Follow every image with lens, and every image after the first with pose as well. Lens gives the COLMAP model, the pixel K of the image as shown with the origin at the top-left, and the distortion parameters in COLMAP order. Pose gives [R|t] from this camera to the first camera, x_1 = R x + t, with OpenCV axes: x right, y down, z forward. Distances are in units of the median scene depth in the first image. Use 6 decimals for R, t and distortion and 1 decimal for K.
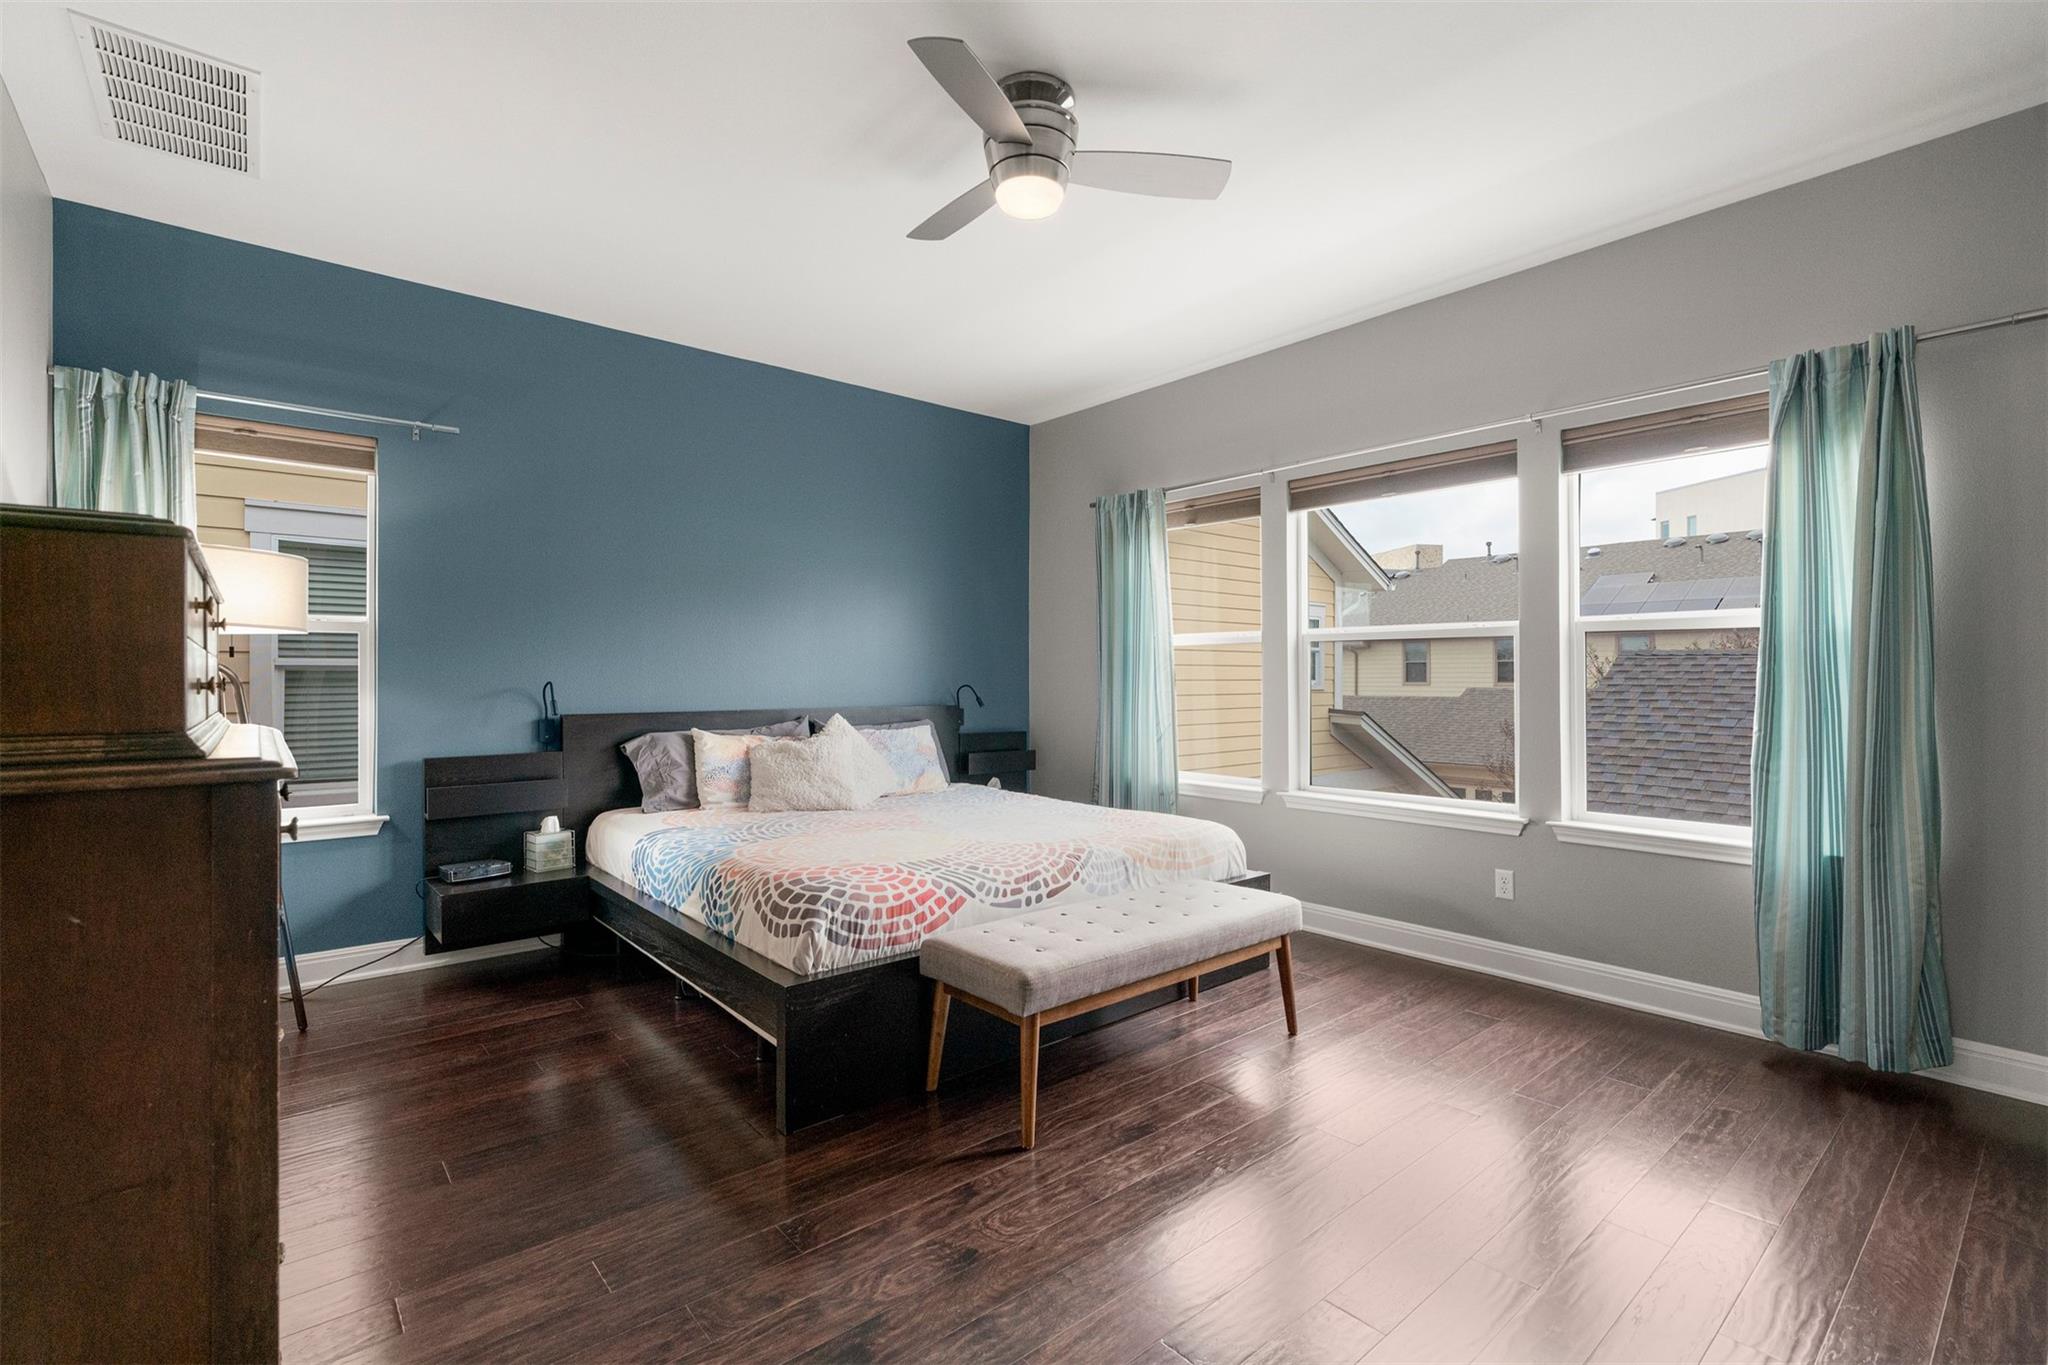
lens RADIAL K [[919.3, 0, 1024.7], [0, 919.3, 675.8], [0, 0, 1]] dist [-0.000826, 0.000239]
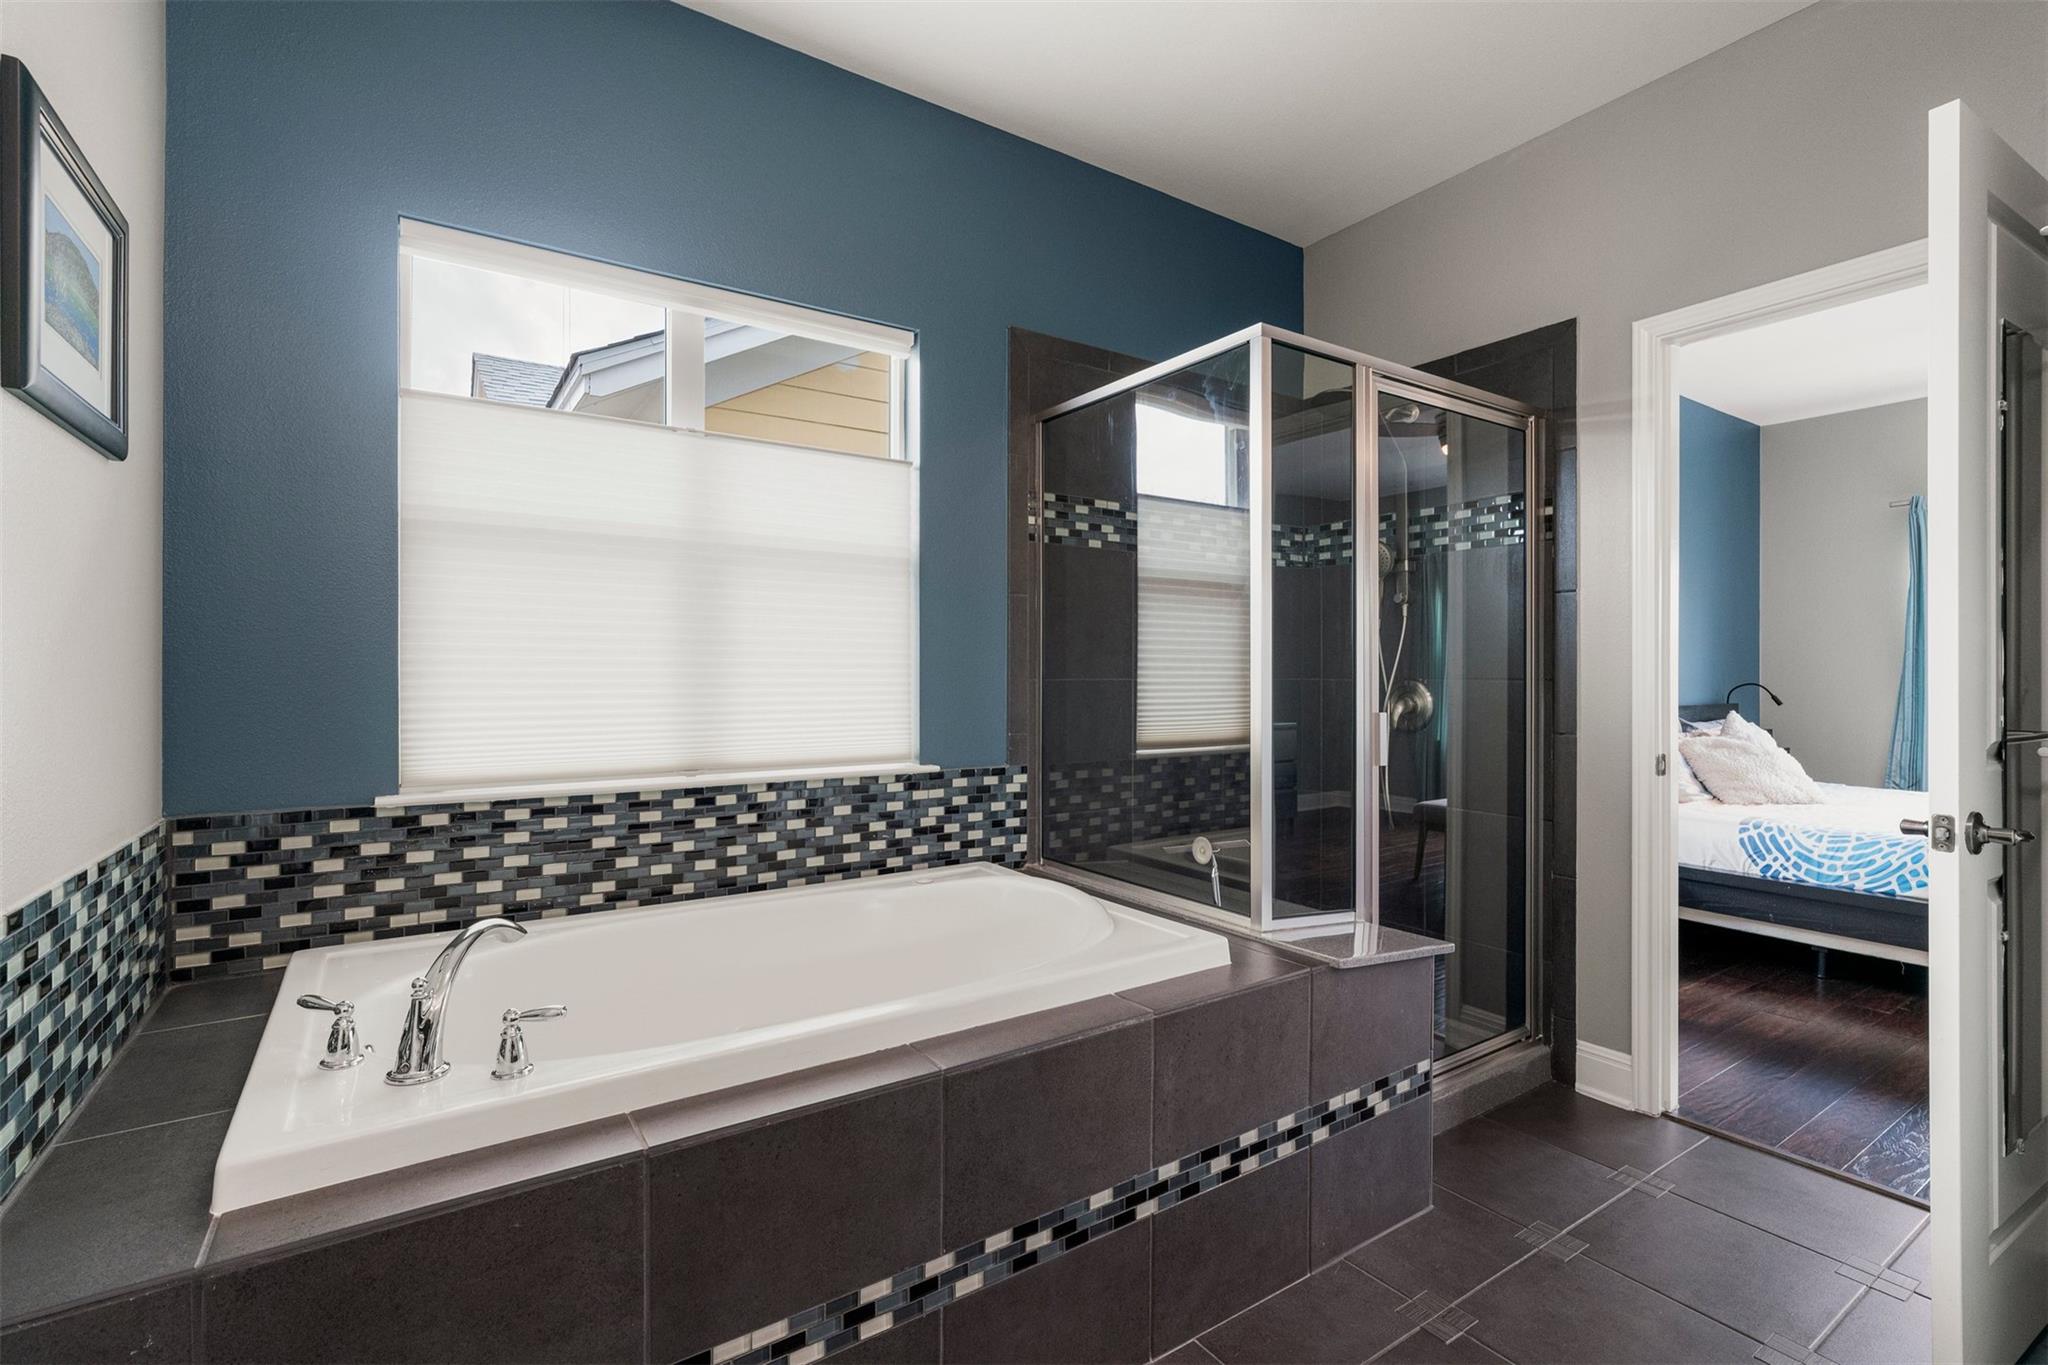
lens RADIAL K [[919.3, 0, 1024.7], [0, 919.3, 675.8], [0, 0, 1]] dist [-0.000826, 0.000239]
pose [[0.992953, -0.000193, -0.118507, -1.093234], [0.000388, 0.999999, 0.001618, -0.001380], [0.118507, -0.001653, 0.992952, -0.157897]]
